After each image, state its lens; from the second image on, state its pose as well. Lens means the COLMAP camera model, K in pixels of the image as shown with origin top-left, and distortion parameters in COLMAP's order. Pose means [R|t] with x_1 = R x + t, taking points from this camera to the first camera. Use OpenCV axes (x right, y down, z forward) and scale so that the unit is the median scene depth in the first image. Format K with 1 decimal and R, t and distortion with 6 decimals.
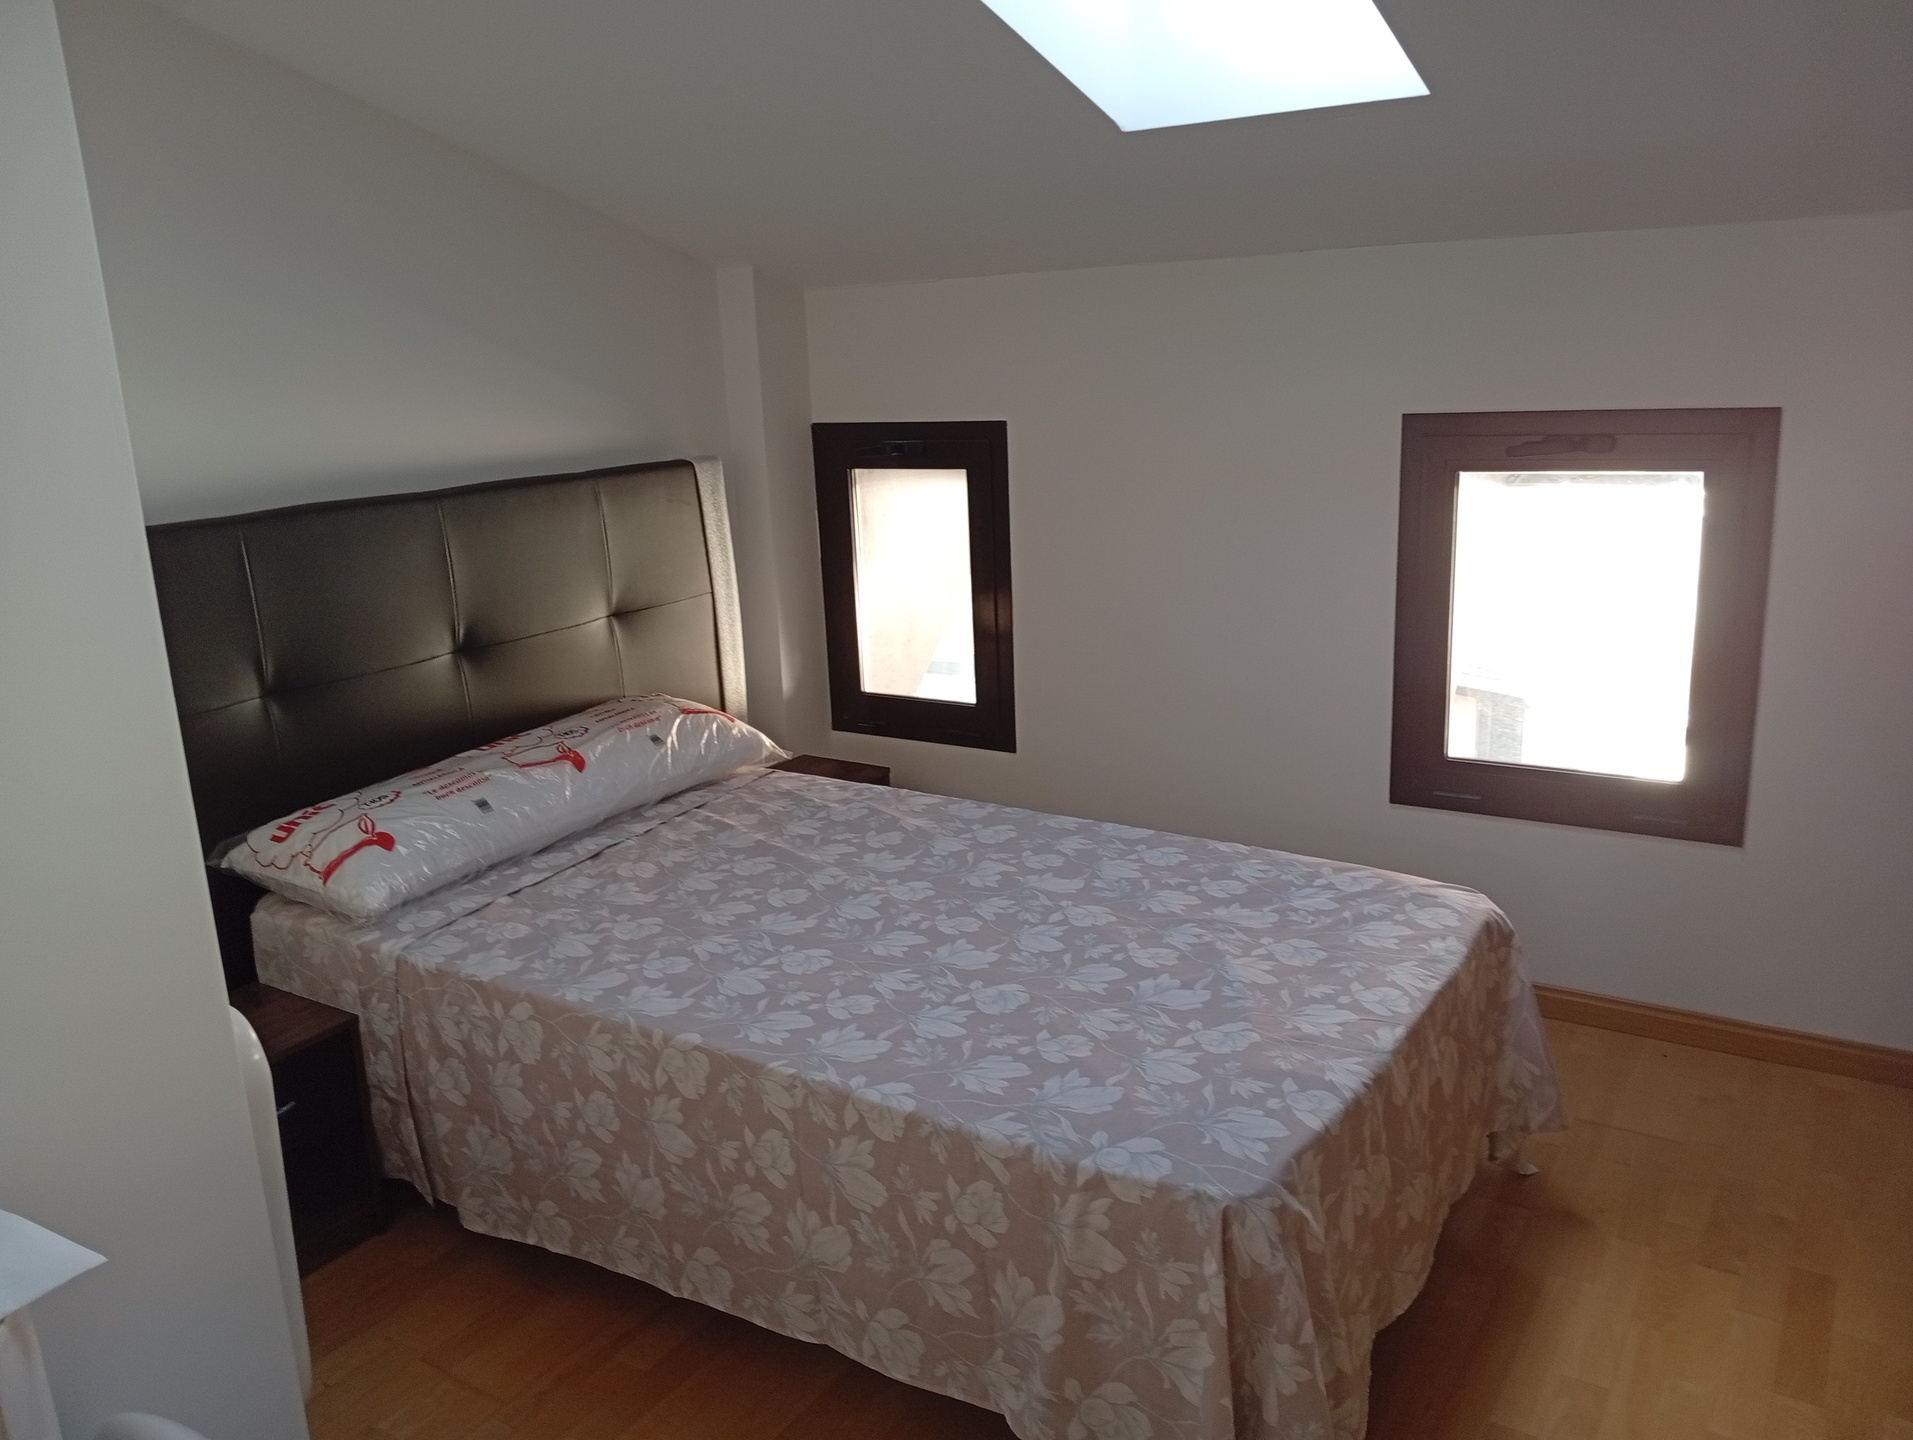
lens RADIAL K [[1461.8, 0, 954.8], [0, 1461.8, 706.8], [0, 0, 1]] dist [0.108150, -0.227998]
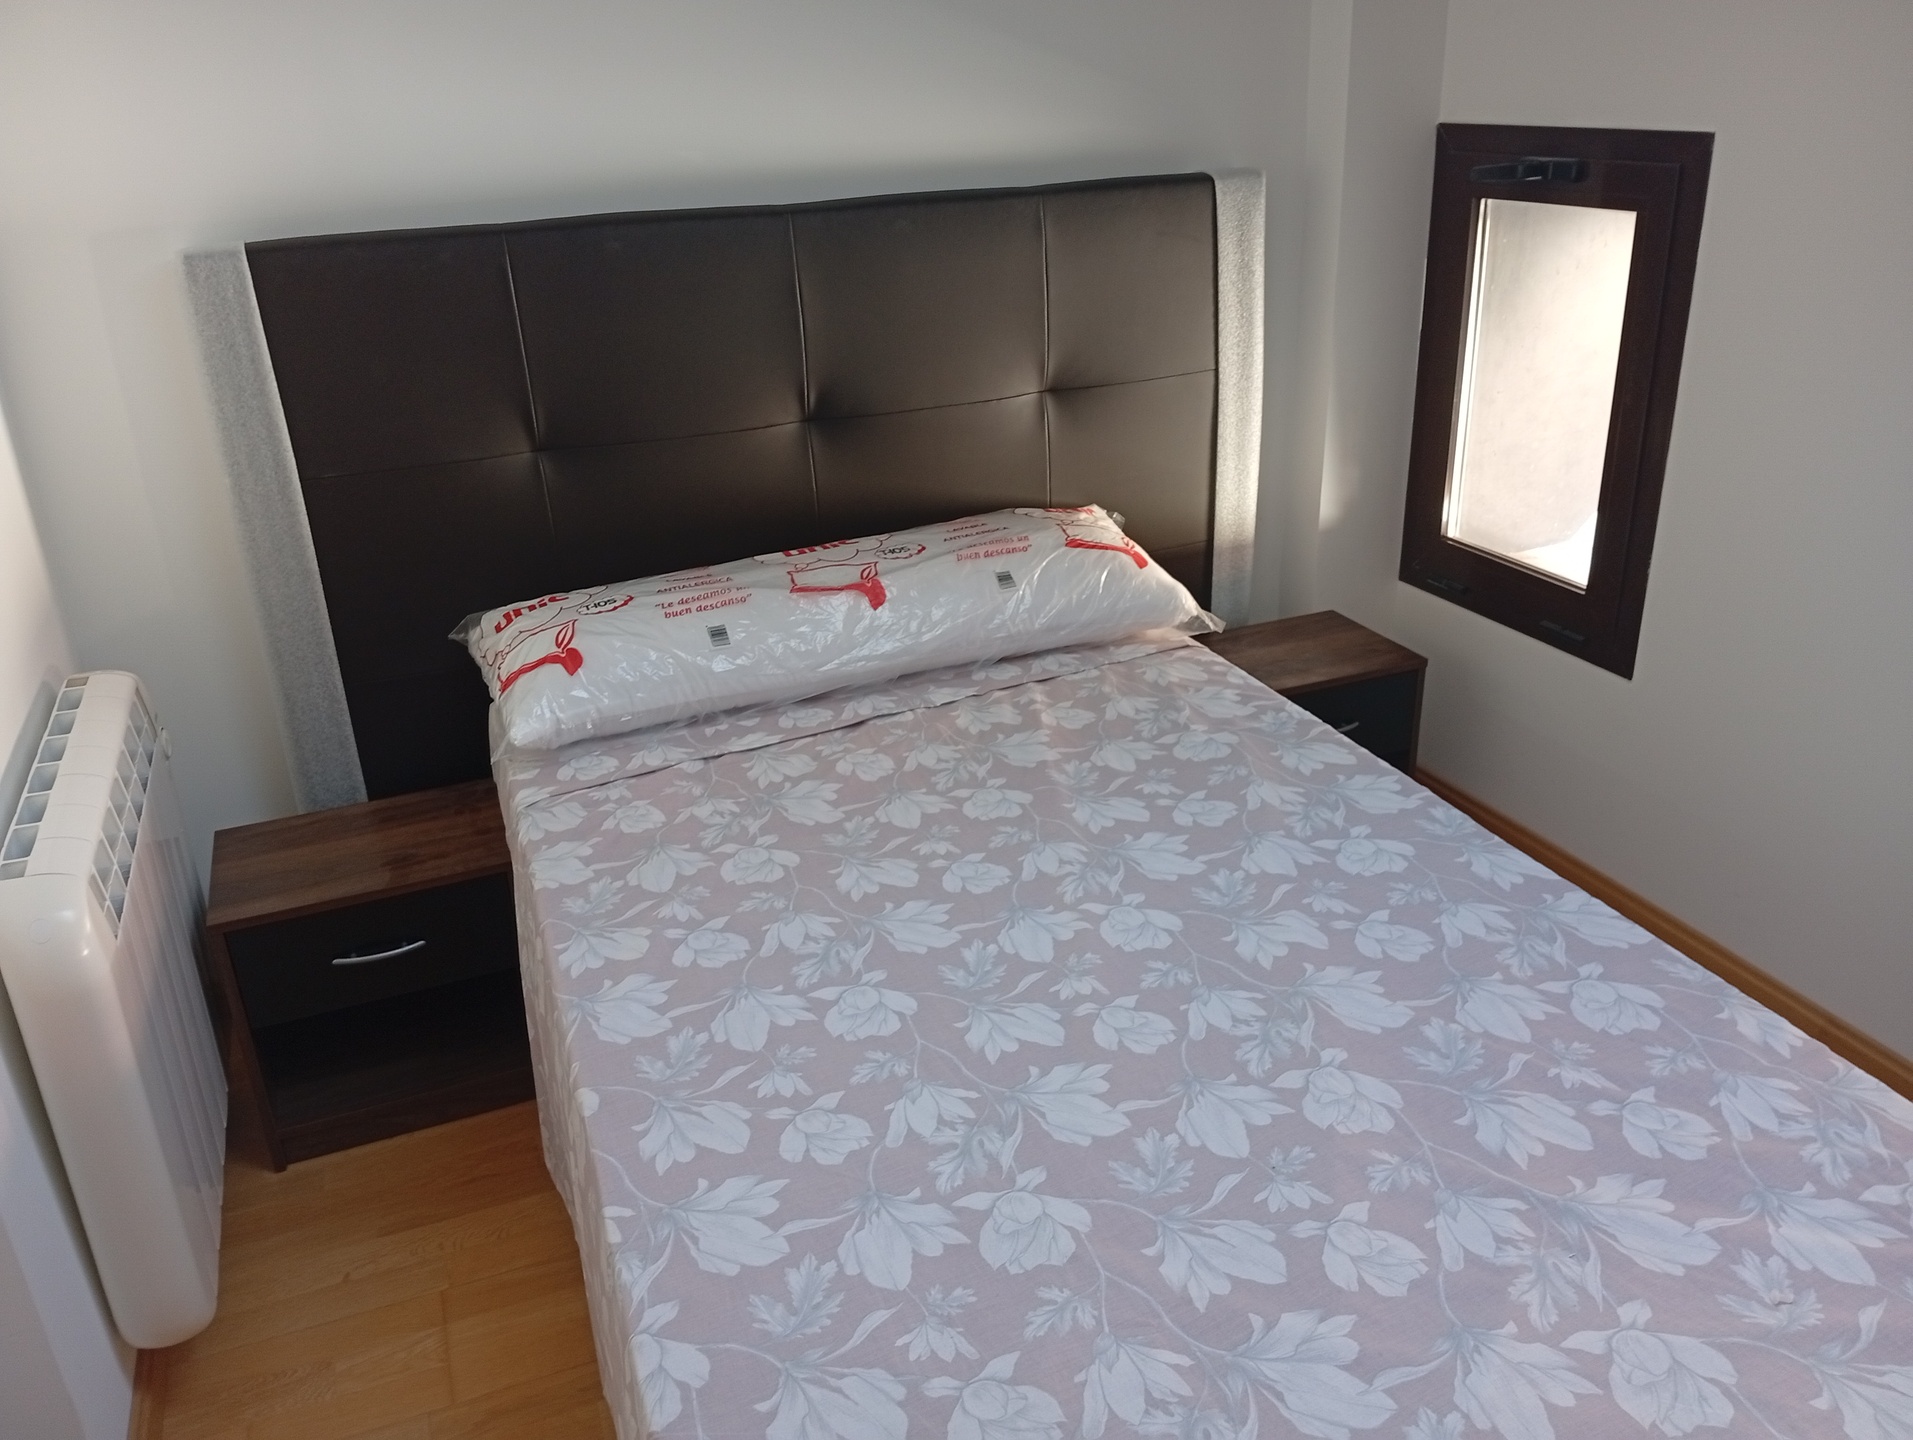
lens RADIAL K [[1461.8, 0, 954.8], [0, 1461.8, 706.8], [0, 0, 1]] dist [0.108150, -0.227998]
pose [[0.816757, 0.240214, -0.524599, 0.198467], [-0.134702, 0.963475, 0.231455, -0.092901], [0.561037, -0.118378, 0.819283, 0.430240]]
